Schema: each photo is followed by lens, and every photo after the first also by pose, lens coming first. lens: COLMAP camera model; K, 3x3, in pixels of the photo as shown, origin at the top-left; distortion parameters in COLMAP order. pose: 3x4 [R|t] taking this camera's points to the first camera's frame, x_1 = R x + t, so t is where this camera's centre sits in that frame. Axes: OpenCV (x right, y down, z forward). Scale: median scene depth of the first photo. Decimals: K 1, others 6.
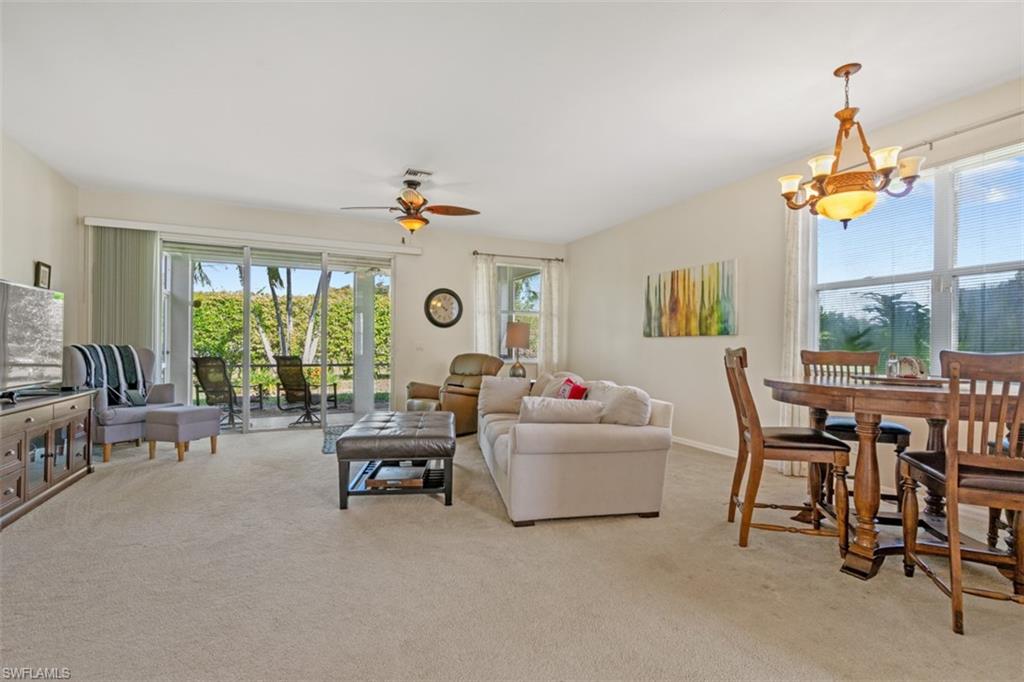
lens RADIAL K [[469.4, 0, 506.5], [0, 469.4, 339.8], [0, 0, 1]] dist [-0.003724, -0.000085]
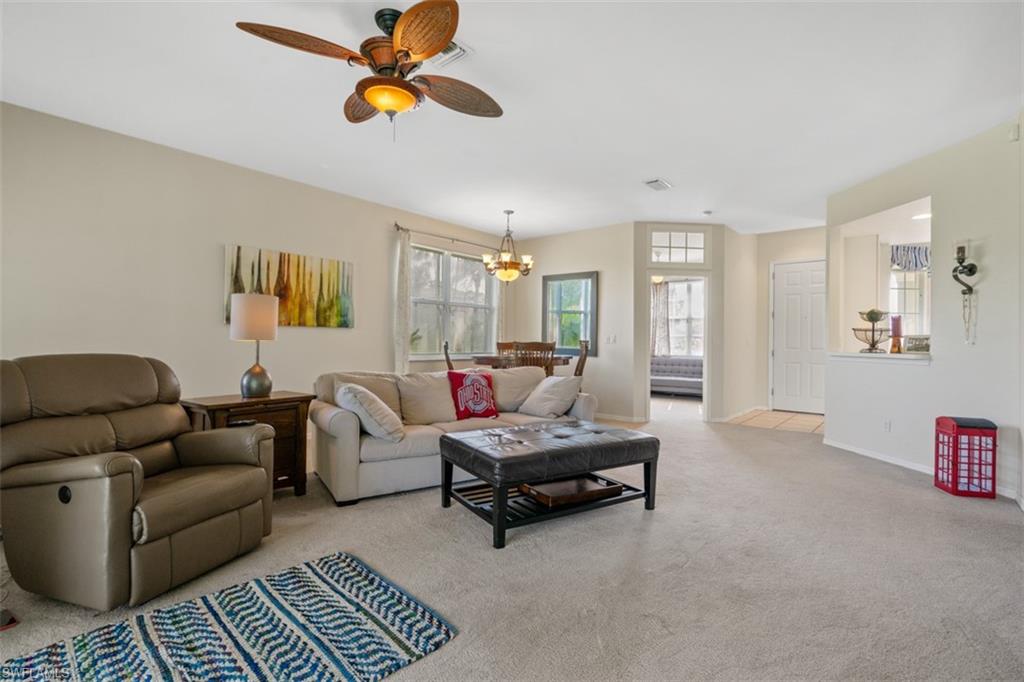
lens RADIAL K [[469.4, 0, 506.5], [0, 469.4, 339.8], [0, 0, 1]] dist [-0.003724, -0.000085]
pose [[-0.416480, -0.013155, 0.909050, -0.665414], [-0.031224, 0.999512, 0.000159, 0.006720], [-0.908608, -0.028318, -0.416688, 1.018440]]
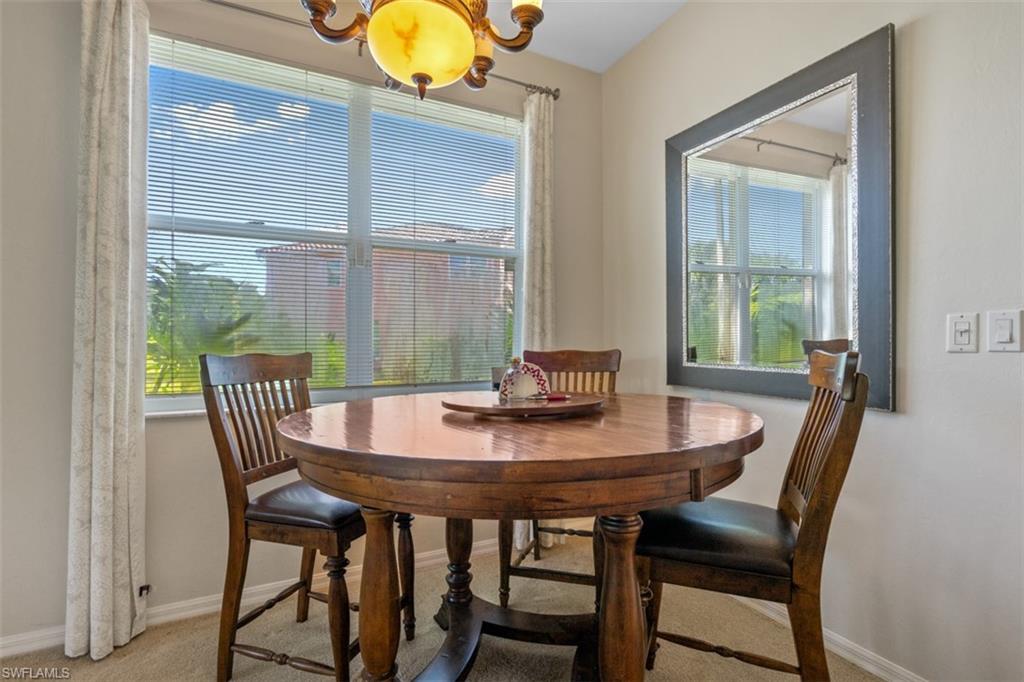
lens RADIAL K [[467.5, 0, 514.2], [0, 467.5, 345.9], [0, 0, 1]] dist [-0.004591, 0.000076]
pose [[-0.034593, -0.014651, 0.999294, 0.132510], [-0.013416, 0.999809, 0.014194, 0.003708], [-0.999311, -0.012915, -0.034783, 0.494721]]
